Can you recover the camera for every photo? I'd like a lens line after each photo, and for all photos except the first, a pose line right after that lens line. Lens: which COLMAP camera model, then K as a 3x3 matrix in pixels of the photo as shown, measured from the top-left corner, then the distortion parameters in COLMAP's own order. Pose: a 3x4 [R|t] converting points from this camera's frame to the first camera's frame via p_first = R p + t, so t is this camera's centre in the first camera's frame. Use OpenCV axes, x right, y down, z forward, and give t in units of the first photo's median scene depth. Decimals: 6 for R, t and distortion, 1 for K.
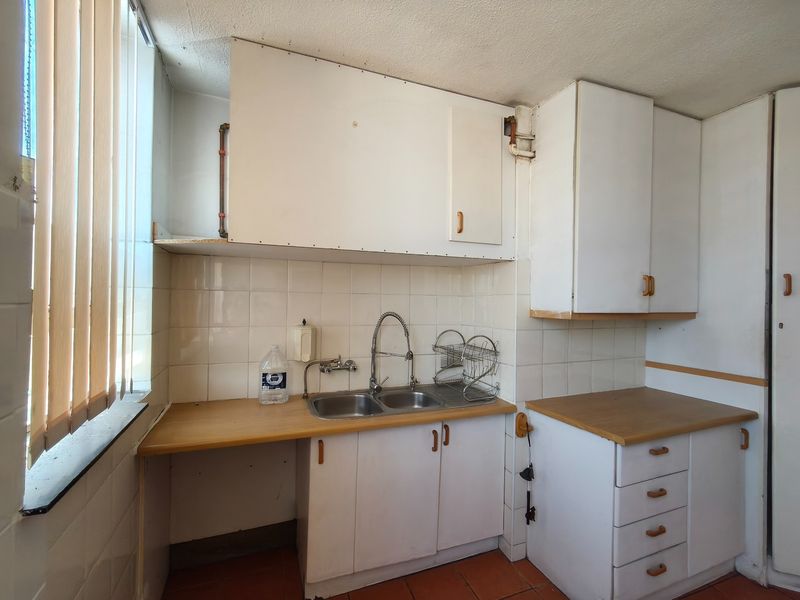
lens RADIAL K [[362.3, 0, 401.1], [0, 362.3, 301.6], [0, 0, 1]] dist [0.001108, 0.000484]
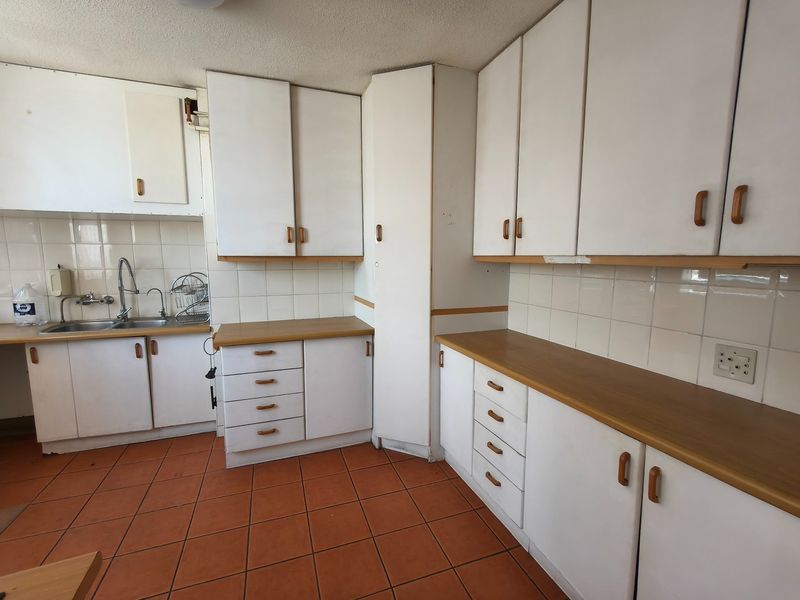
lens RADIAL K [[362.3, 0, 400.7], [0, 362.3, 302.6], [0, 0, 1]] dist [0.001108, 0.000484]
pose [[0.999726, -0.007497, -0.022159, 1.100940], [0.010144, 0.992496, 0.121852, 0.043883], [0.021079, -0.122044, 0.992301, -0.318528]]
